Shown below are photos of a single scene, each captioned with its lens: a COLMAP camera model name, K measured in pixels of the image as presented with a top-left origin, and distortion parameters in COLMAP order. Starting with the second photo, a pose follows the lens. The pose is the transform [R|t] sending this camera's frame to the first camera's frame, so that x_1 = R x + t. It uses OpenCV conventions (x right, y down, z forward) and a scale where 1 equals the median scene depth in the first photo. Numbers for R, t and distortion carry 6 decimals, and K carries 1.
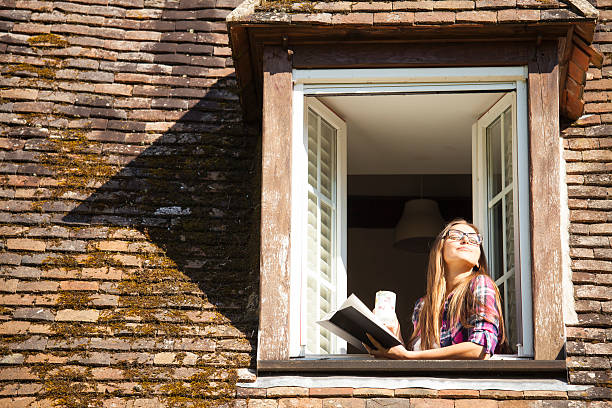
lens RADIAL K [[2953.0, 0, 308.4], [0, 2953.0, 195.4], [0, 0, 1]] dist [1.688626, -2.246597]
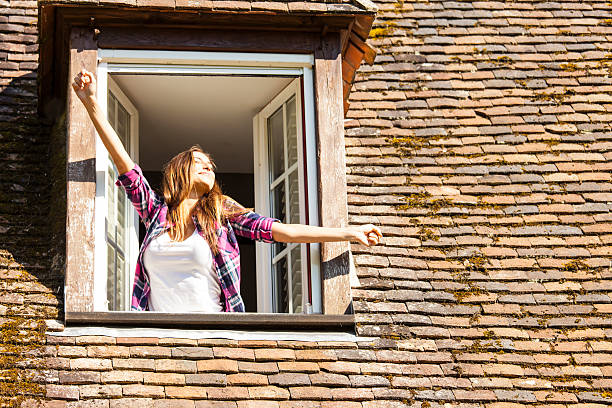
lens RADIAL K [[2128.7, 0, 306.0], [0, 2128.7, 204.0], [0, 0, 1]] dist [-0.056815, -0.603007]
pose [[0.987002, 0.027944, 0.158258, -0.051068], [-0.016237, 0.997067, -0.074792, 0.069586], [-0.159884, 0.071250, 0.984561, 0.238302]]
